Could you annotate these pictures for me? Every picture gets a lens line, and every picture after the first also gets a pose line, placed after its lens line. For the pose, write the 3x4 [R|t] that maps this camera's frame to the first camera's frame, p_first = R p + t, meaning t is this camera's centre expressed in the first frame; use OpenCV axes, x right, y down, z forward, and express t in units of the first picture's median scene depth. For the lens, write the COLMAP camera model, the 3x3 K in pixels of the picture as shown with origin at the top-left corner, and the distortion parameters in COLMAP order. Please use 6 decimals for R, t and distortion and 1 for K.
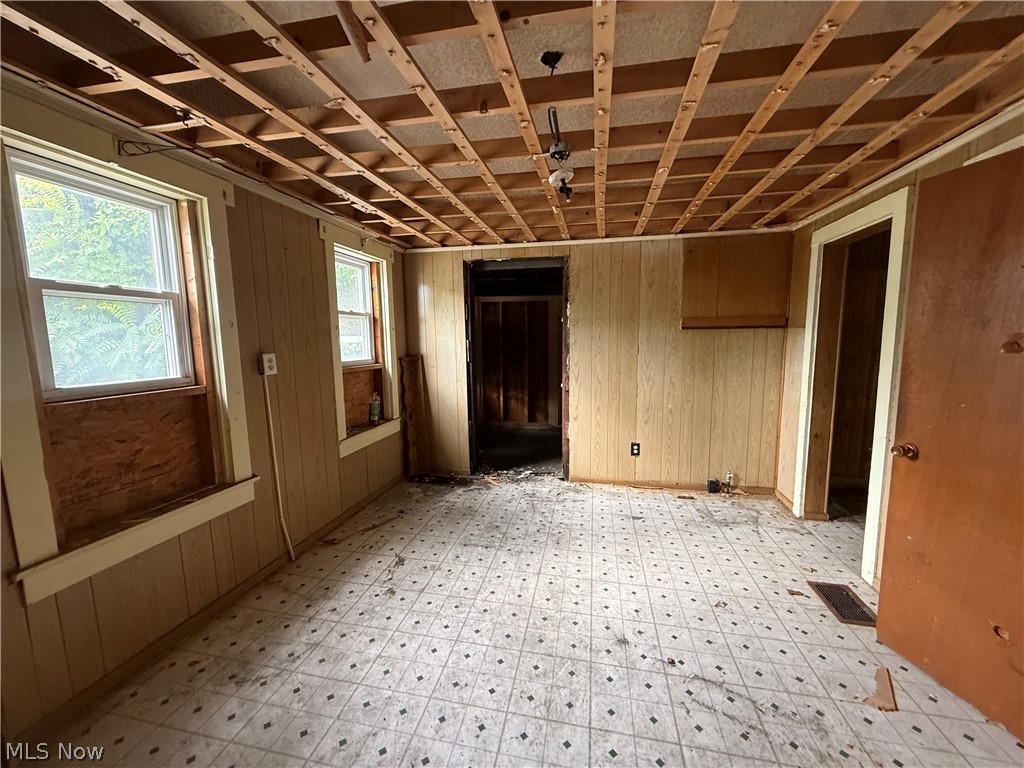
lens RADIAL K [[403.4, 0, 508.1], [0, 403.4, 380.3], [0, 0, 1]] dist [0.001528, -0.000454]
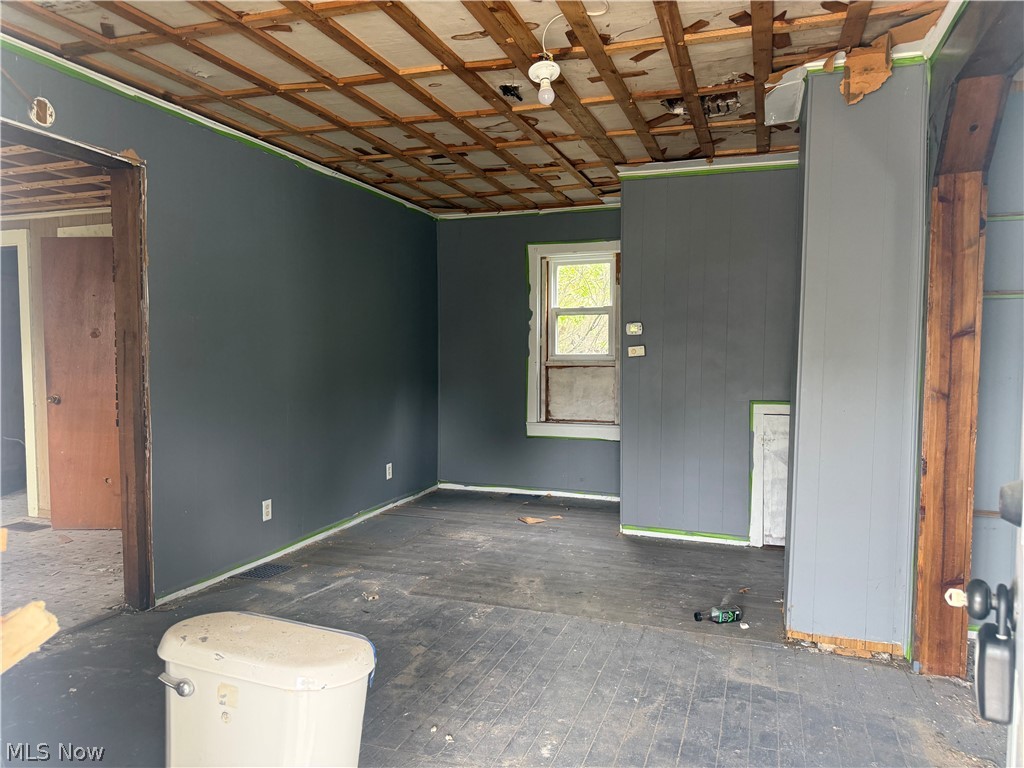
lens RADIAL K [[699.5, 0, 515.5], [0, 699.5, 383.5], [0, 0, 1]] dist [0.001799, -0.008125]
pose [[0.123078, -0.042923, 0.991468, -0.768326], [0.109034, 0.993601, 0.029481, 0.112219], [-0.986389, 0.104475, 0.126971, -0.584274]]
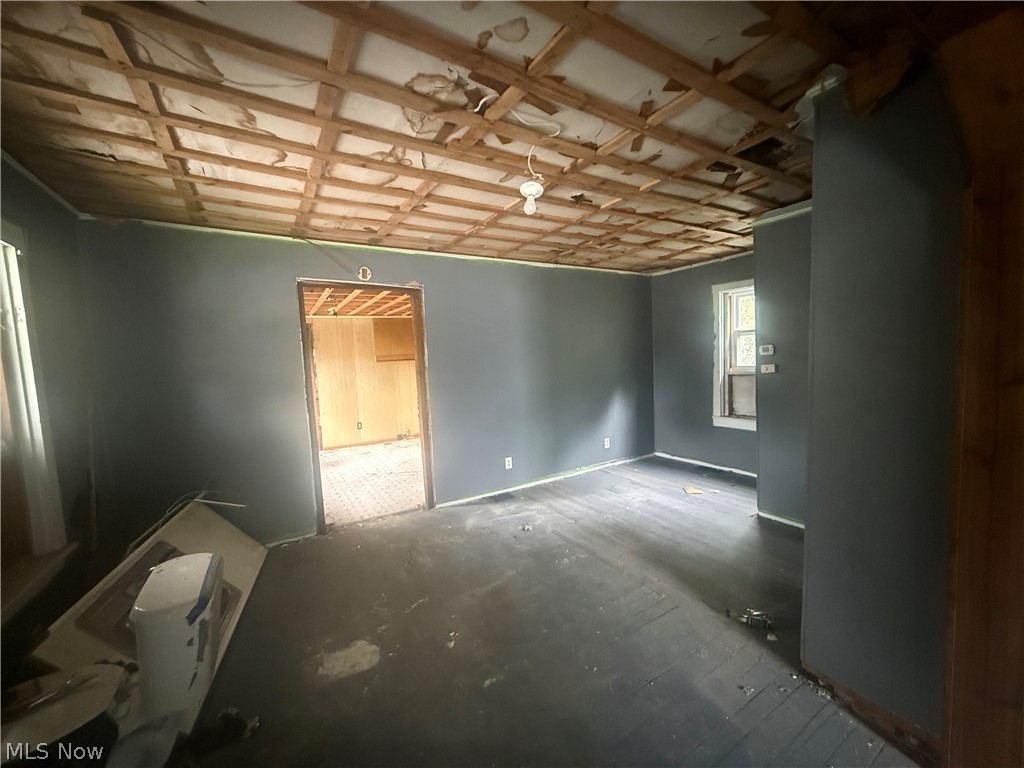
lens RADIAL K [[403.4, 0, 513.8], [0, 403.4, 381.9], [0, 0, 1]] dist [0.001528, -0.000454]
pose [[0.717653, -0.070931, 0.692779, -0.480527], [0.117765, 0.992833, -0.020341, 0.095626], [-0.686372, 0.096183, 0.720863, -0.914499]]
